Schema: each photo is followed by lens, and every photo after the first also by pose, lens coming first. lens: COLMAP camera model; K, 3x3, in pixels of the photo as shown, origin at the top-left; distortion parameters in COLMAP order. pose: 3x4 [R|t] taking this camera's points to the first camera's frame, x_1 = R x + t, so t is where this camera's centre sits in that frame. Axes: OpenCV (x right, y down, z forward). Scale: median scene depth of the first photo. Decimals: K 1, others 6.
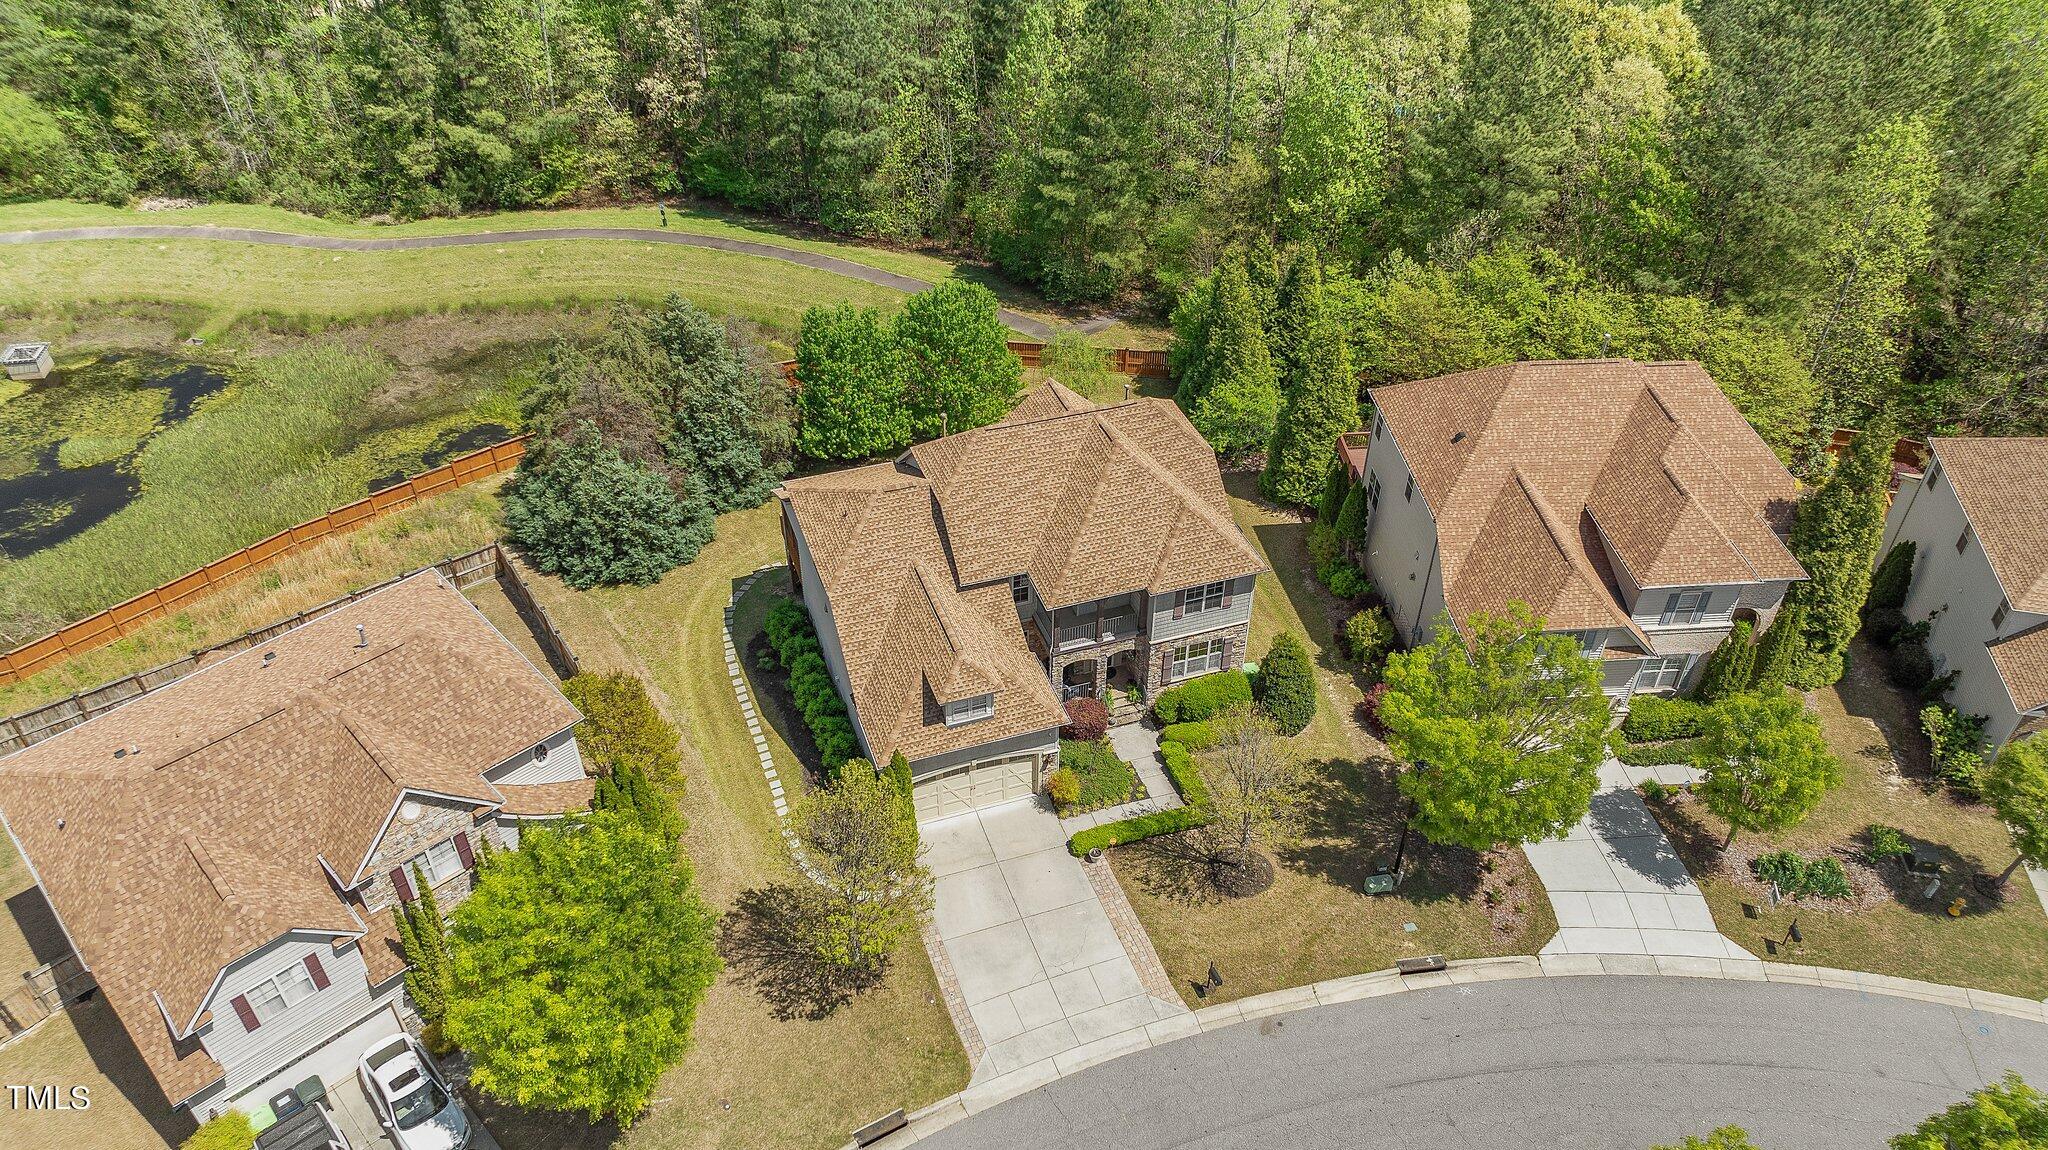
lens RADIAL K [[1472.4, 0, 1021.5], [0, 1472.4, 583.0], [0, 0, 1]] dist [-0.028003, 0.012881]
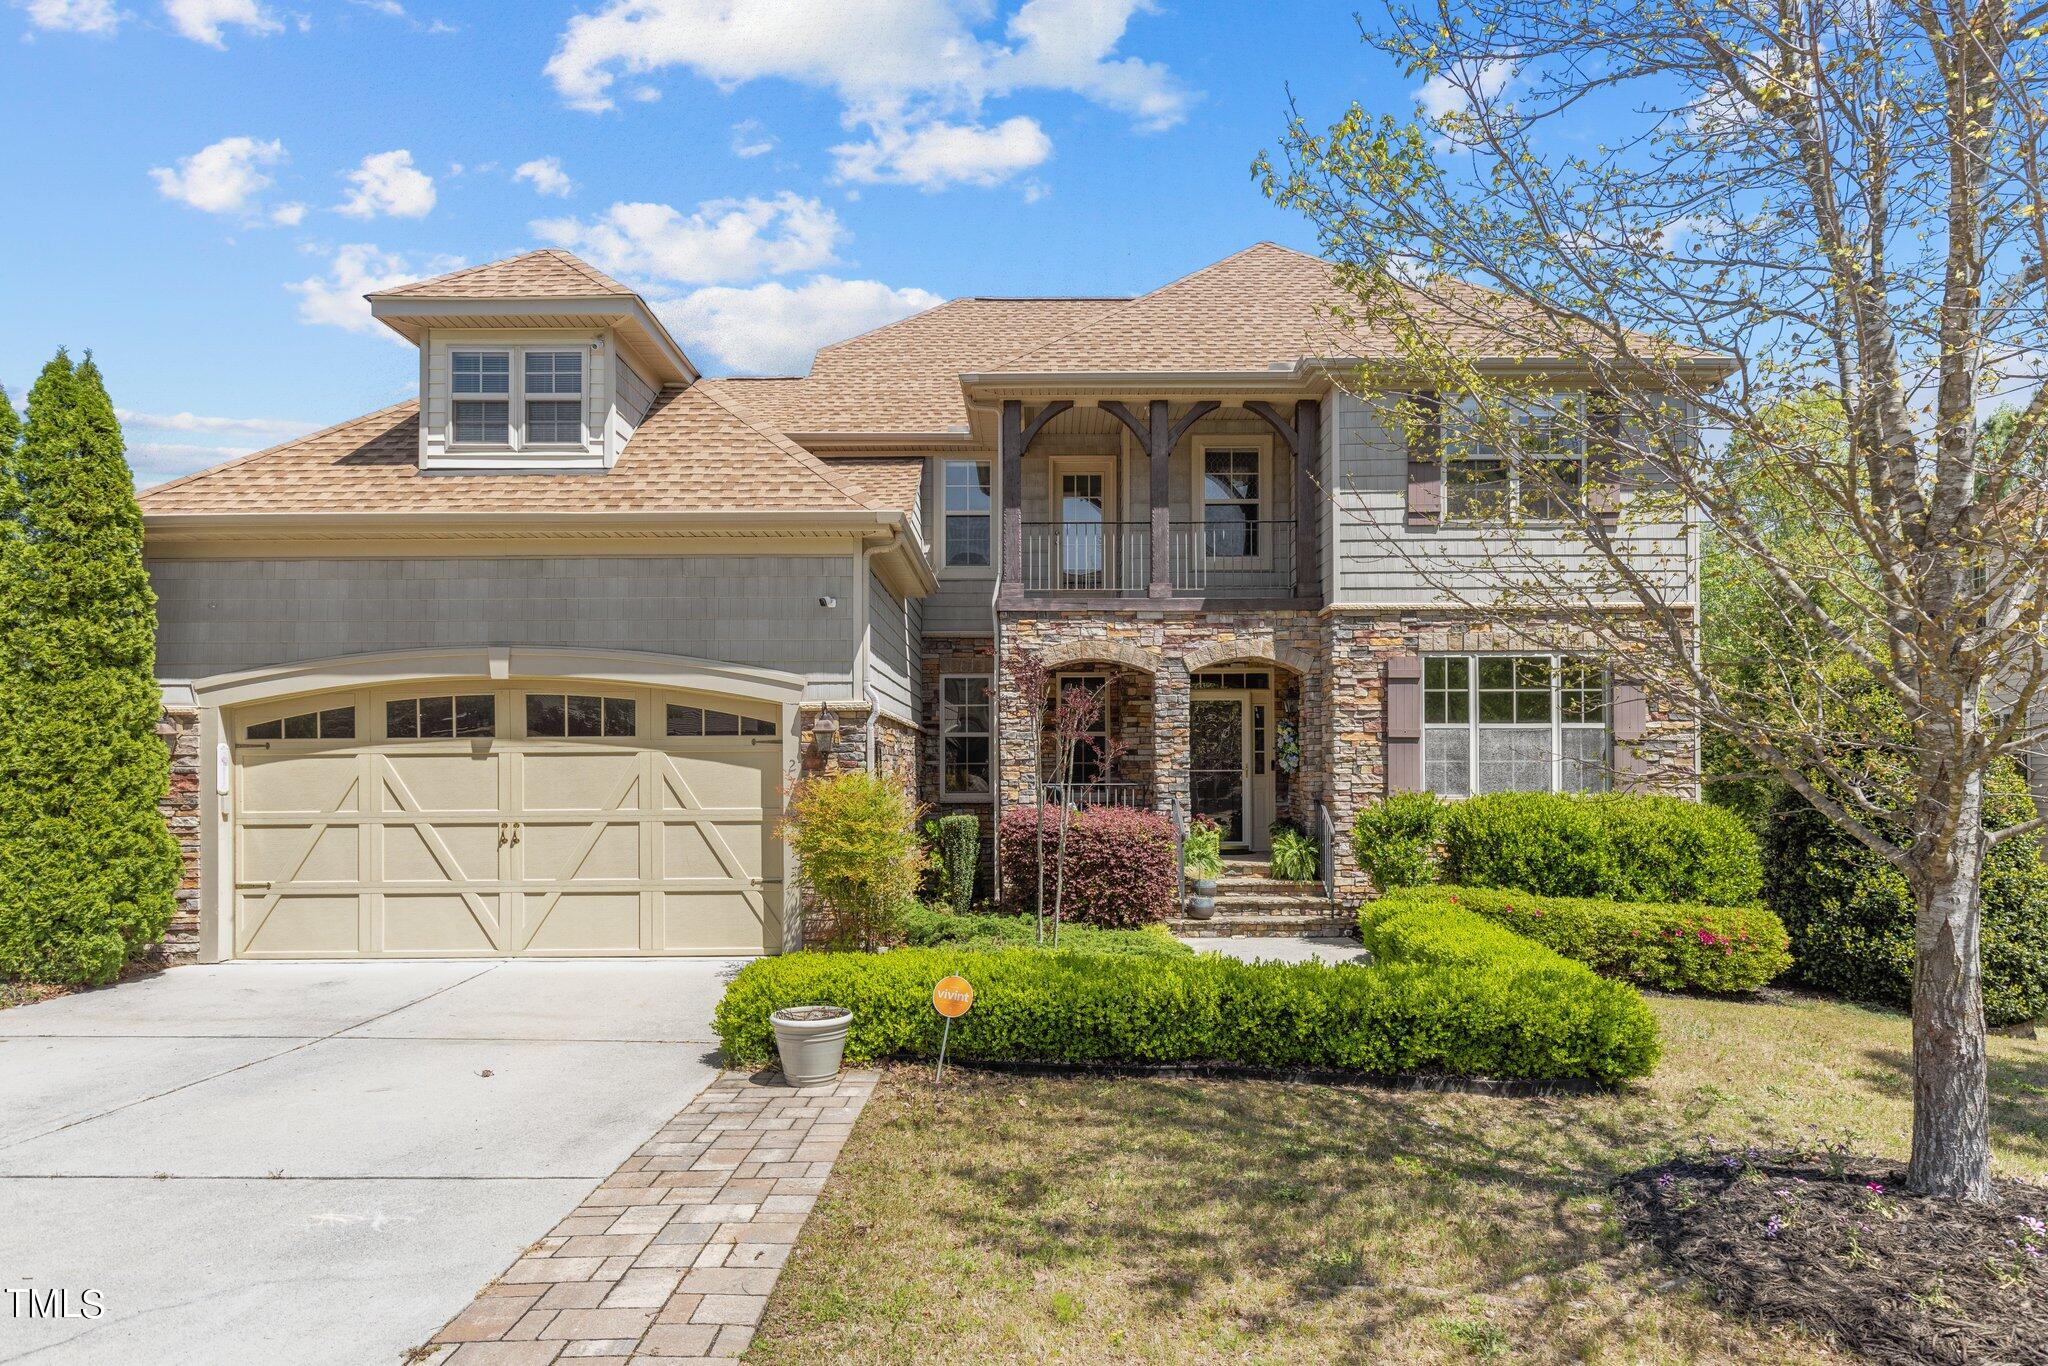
lens RADIAL K [[1147.5, 0, 1033.2], [0, 1147.5, 733.0], [0, 0, 1]] dist [0.001479, -0.000957]
pose [[0.946564, -0.018638, -0.321976, 0.100695], [-0.193747, 0.765248, -0.613887, 0.206042], [0.257833, 0.643465, 0.720746, 0.798026]]
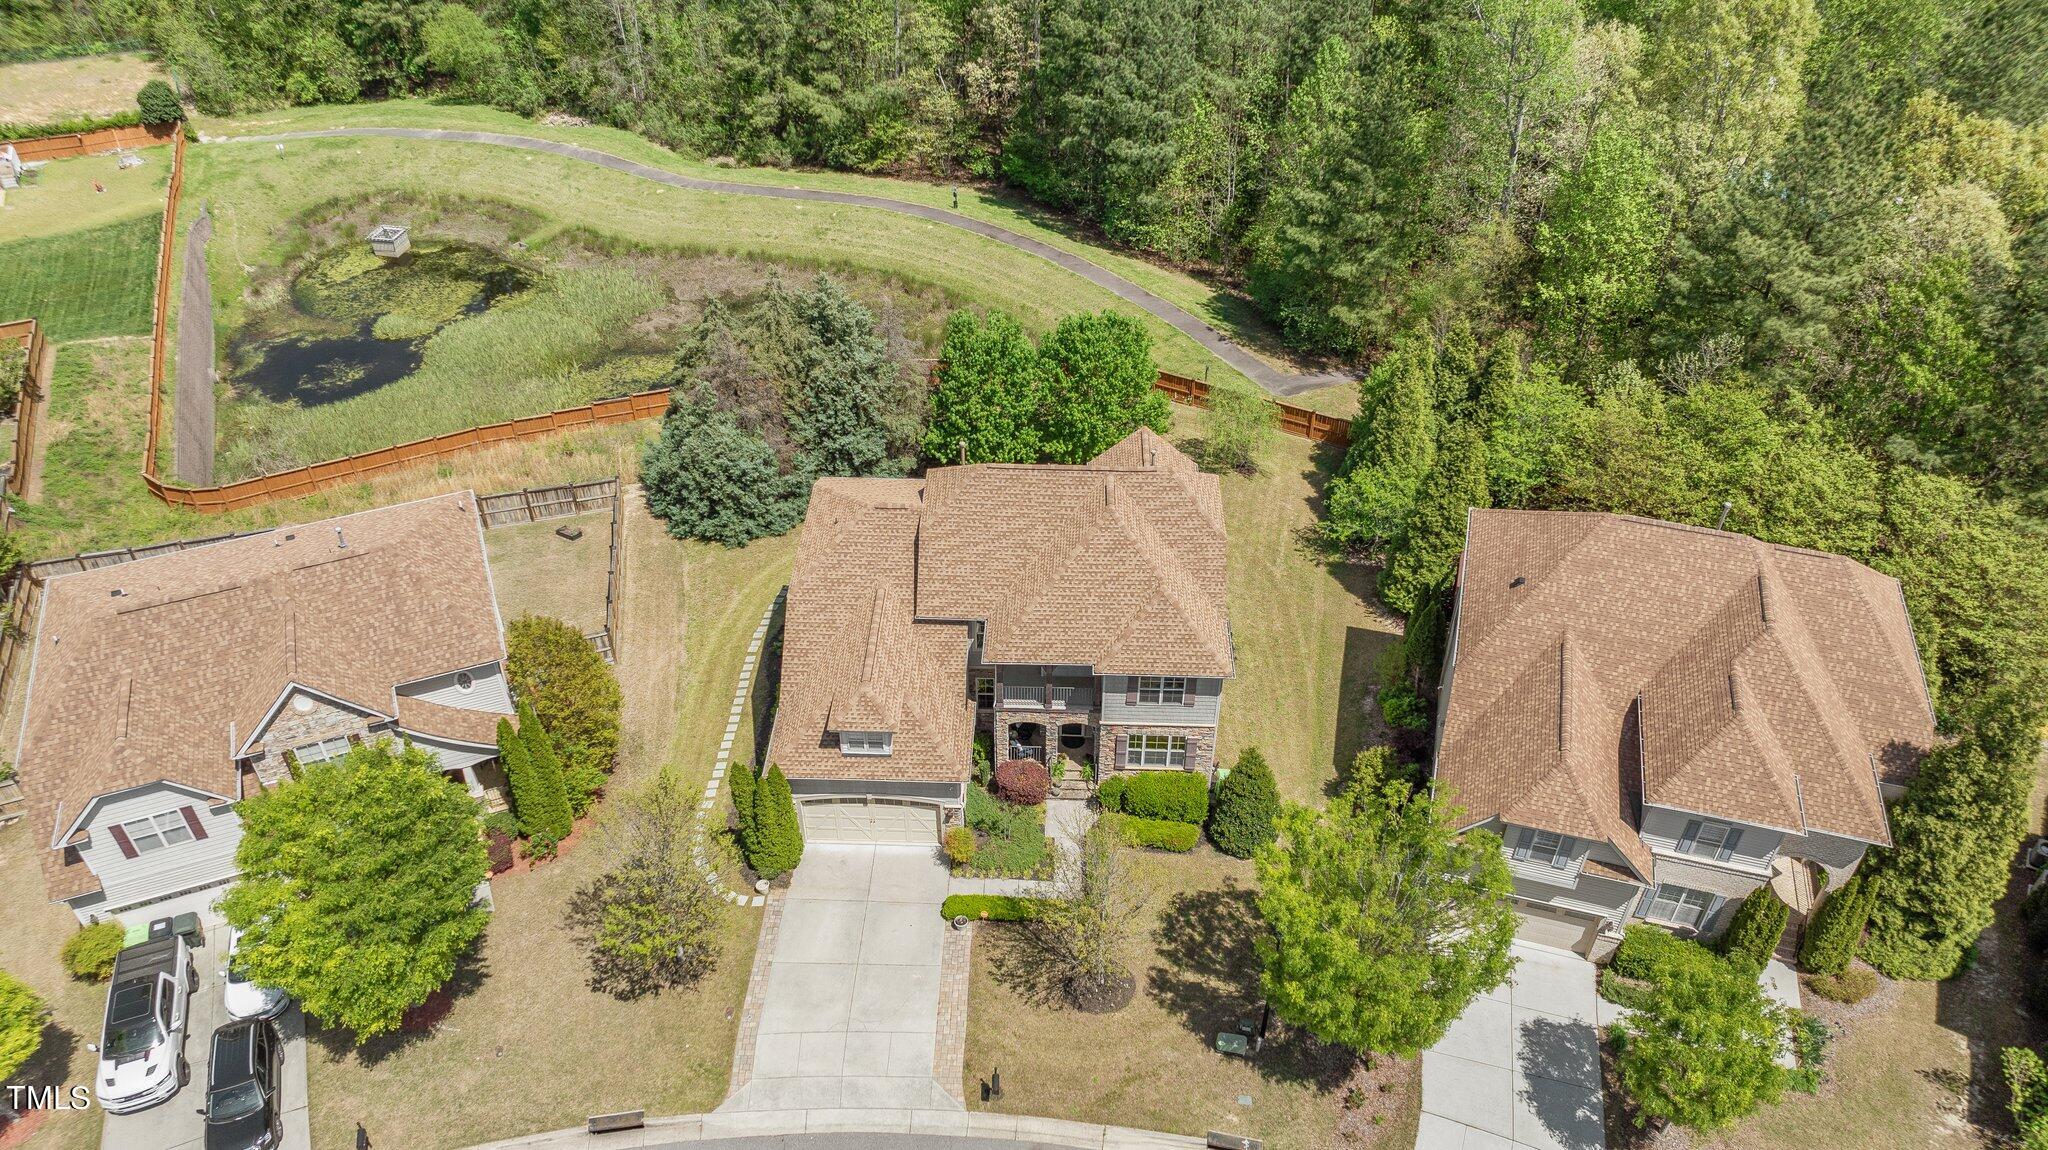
lens RADIAL K [[1471.9, 0, 1021.1], [0, 1471.9, 586.1], [0, 0, 1]] dist [-0.031515, 0.028362]
pose [[0.933196, 0.222464, -0.282233, 0.274896], [-0.220929, 0.974562, 0.037680, -0.066084], [0.283436, 0.027191, 0.958606, 0.075870]]
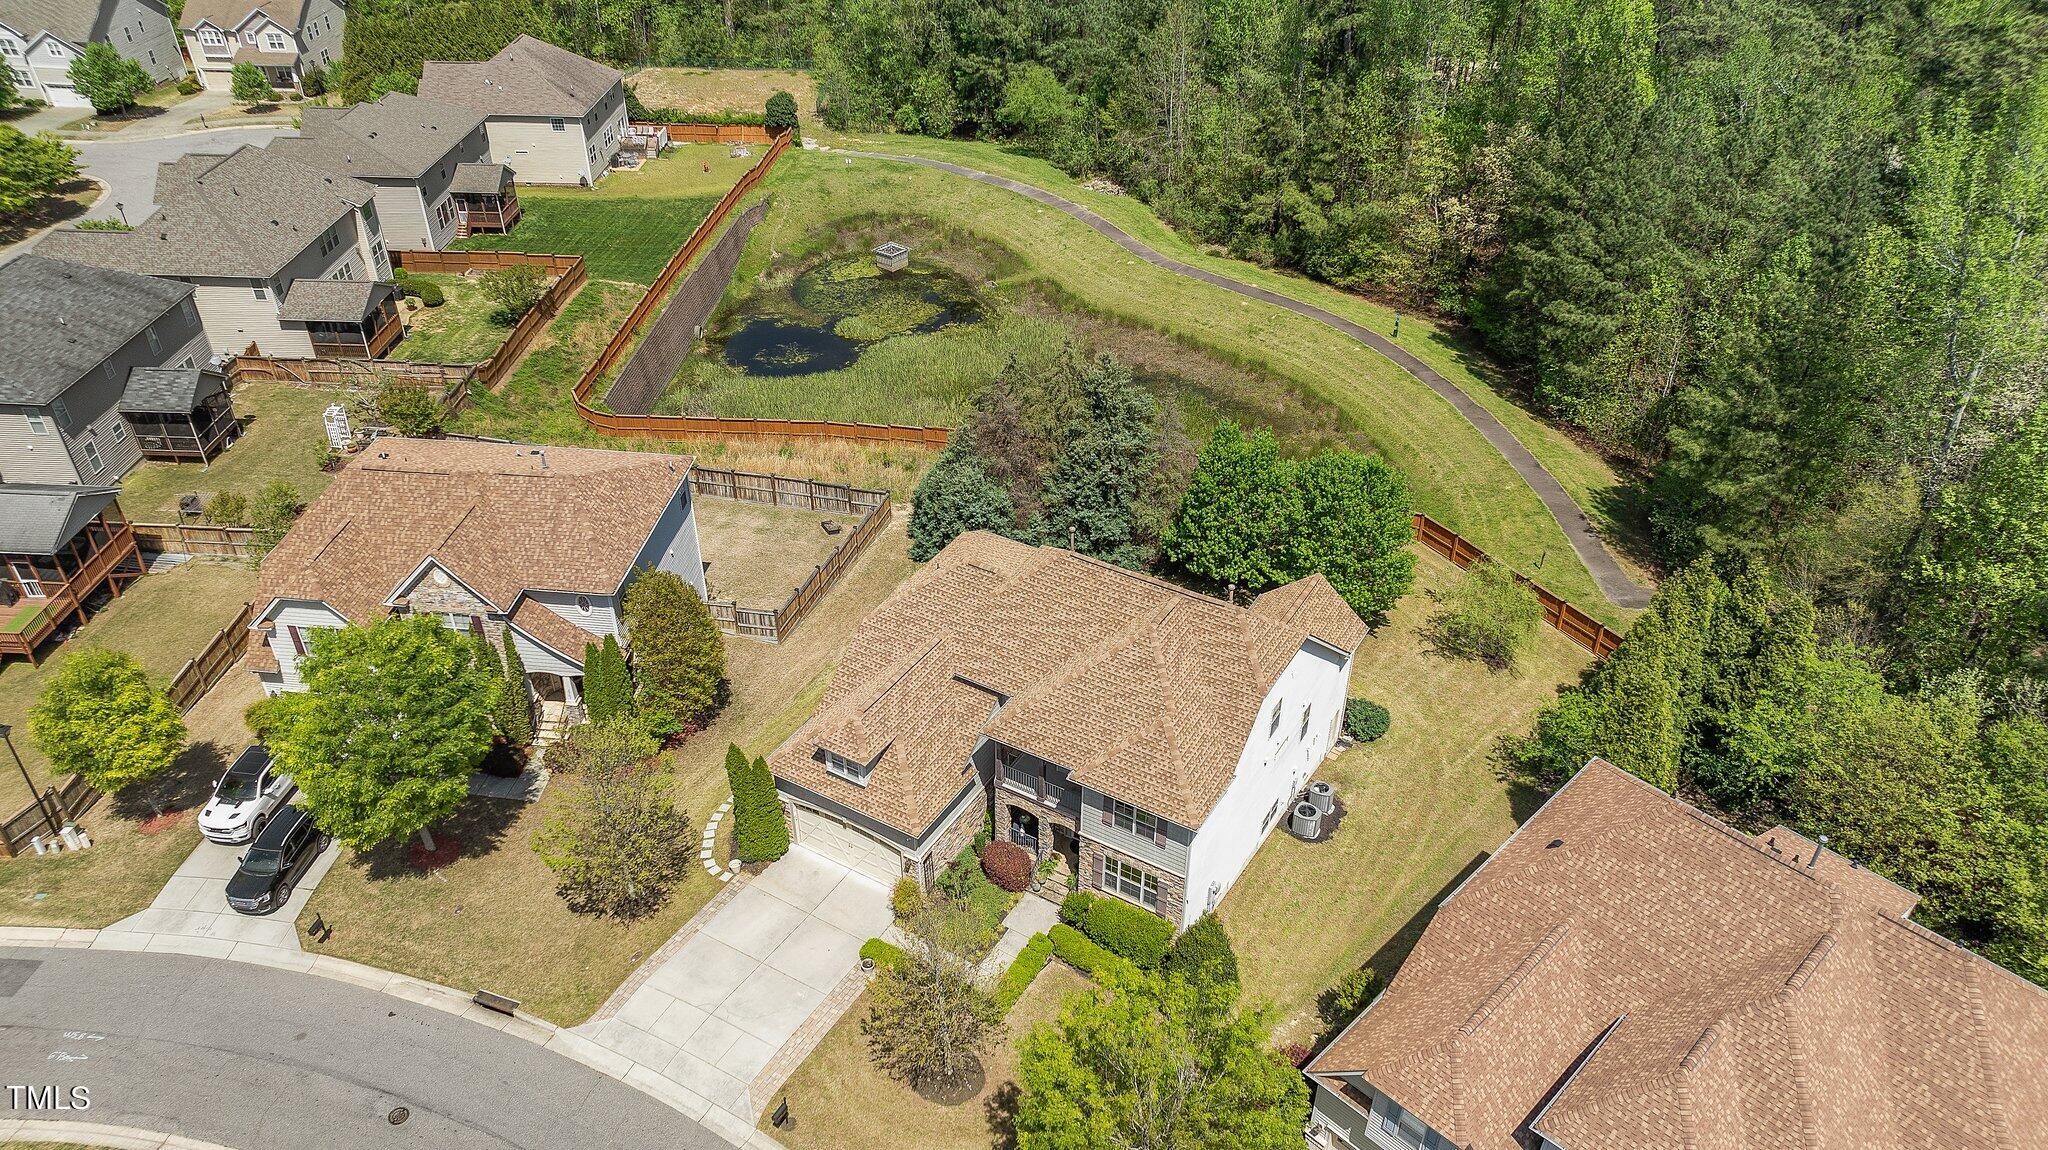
lens RADIAL K [[1467.5, 0, 1018.4], [0, 1467.5, 587.4], [0, 0, 1]] dist [-0.021588, -0.007866]
pose [[0.640461, 0.439007, -0.630144, 0.551074], [-0.475562, 0.870978, 0.123443, -0.180630], [0.603034, 0.220612, 0.766603, 0.228219]]
